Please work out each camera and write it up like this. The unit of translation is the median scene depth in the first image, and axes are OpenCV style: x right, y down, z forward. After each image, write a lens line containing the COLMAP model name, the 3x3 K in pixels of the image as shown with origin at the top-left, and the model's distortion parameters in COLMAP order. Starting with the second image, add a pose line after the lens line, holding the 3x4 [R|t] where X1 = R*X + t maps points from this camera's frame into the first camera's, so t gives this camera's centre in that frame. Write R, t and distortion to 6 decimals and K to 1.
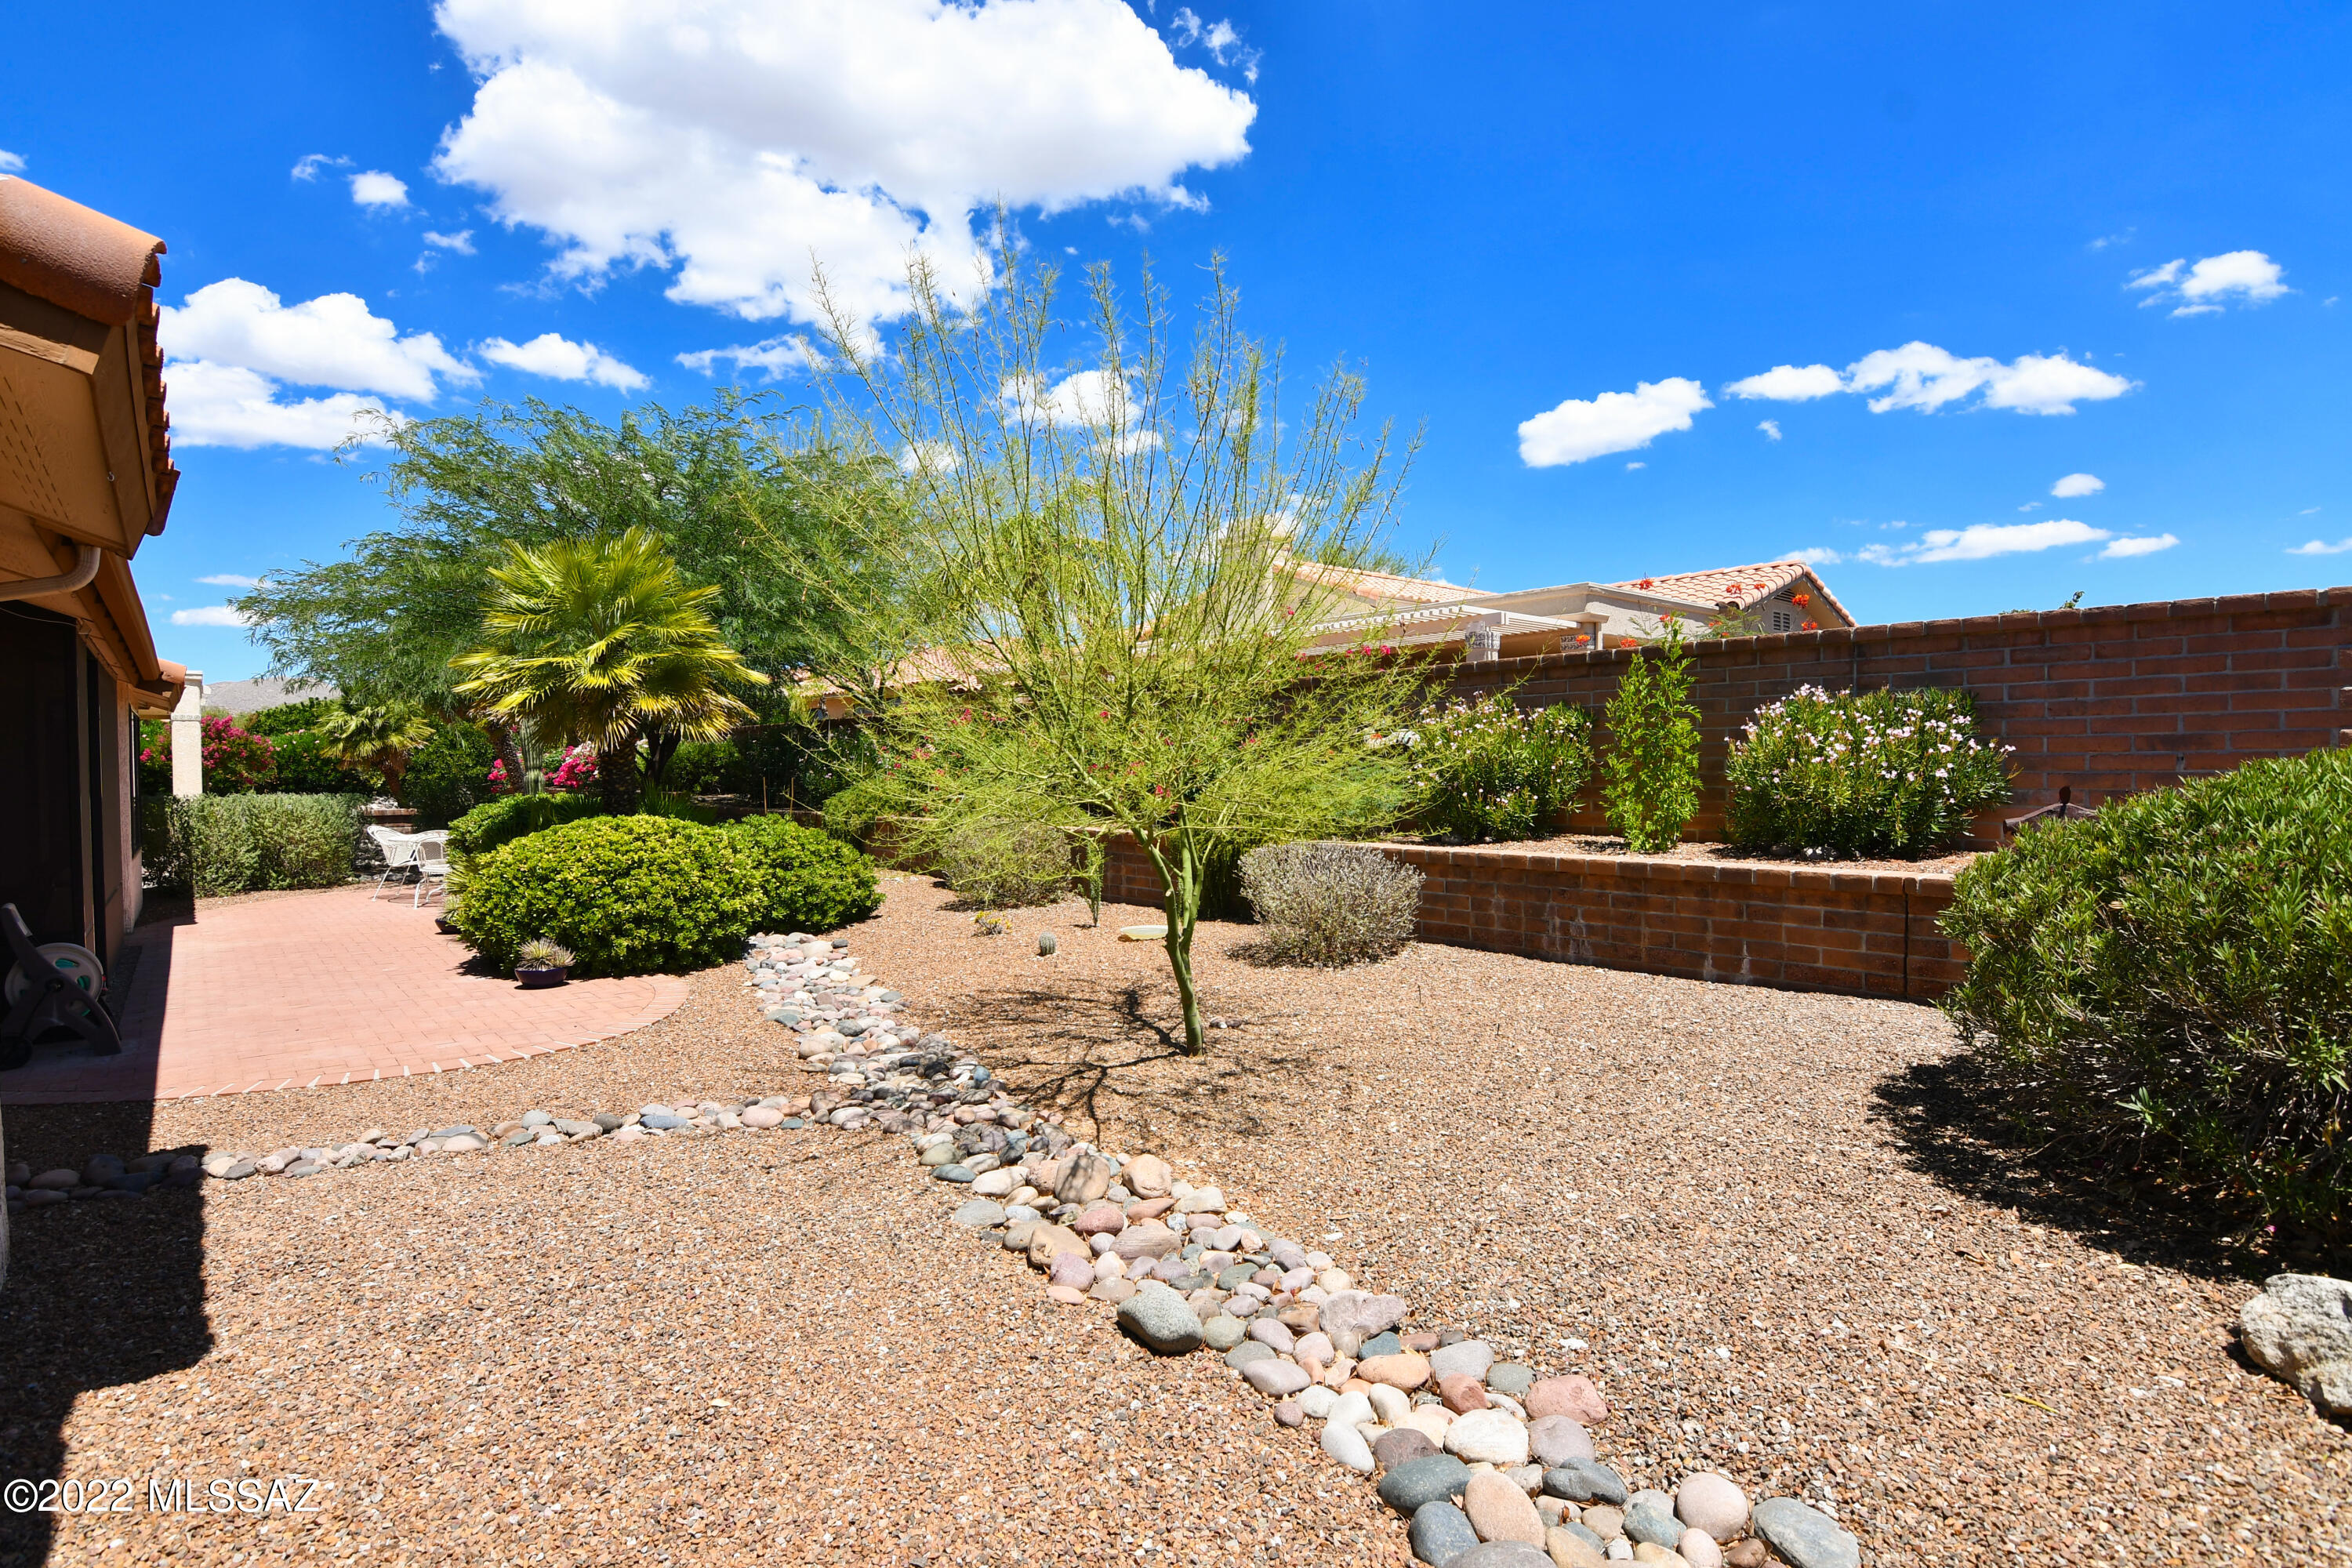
lens RADIAL K [[1142.3, 0, 1169.7], [0, 1142.3, 781.9], [0, 0, 1]] dist [-0.010763, -0.007967]
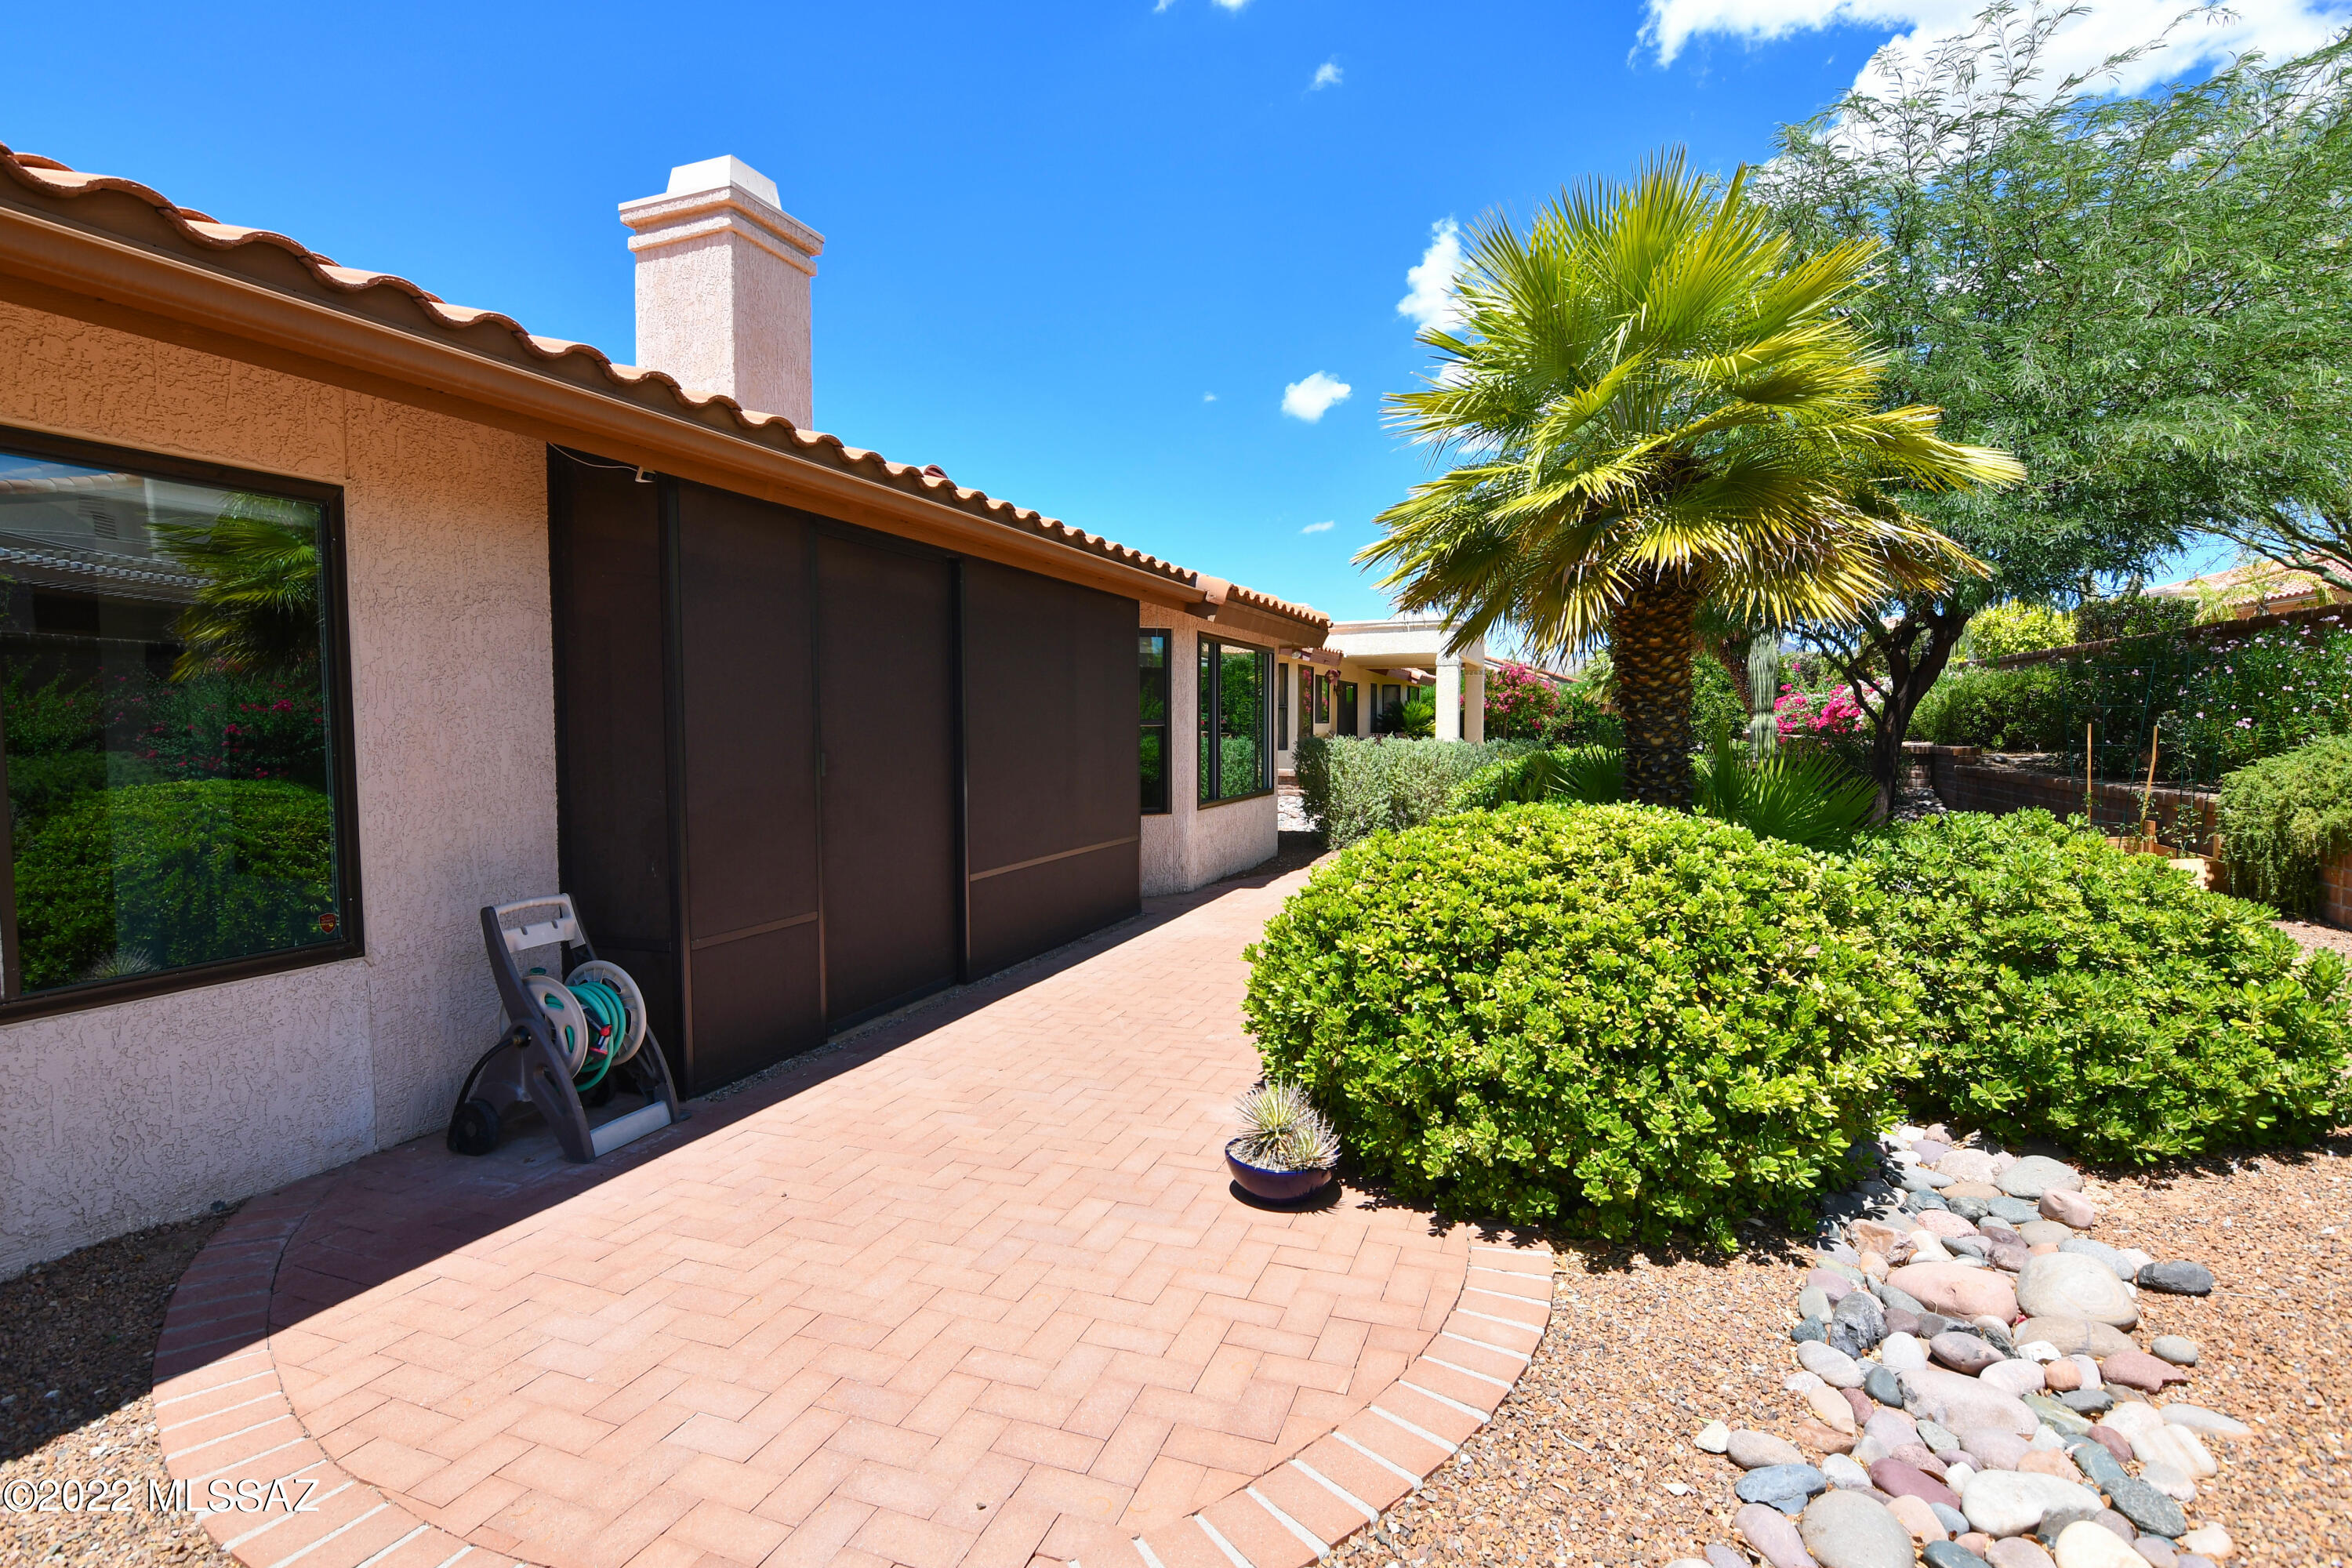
lens RADIAL K [[1142.3, 0, 1166.1], [0, 1142.3, 794.3], [0, 0, 1]] dist [-0.010763, -0.007967]
pose [[0.478388, 0.061469, -0.875995, -0.180154], [-0.012167, 0.997915, 0.063379, 0.000248], [0.878064, -0.019662, 0.478138, 0.681124]]
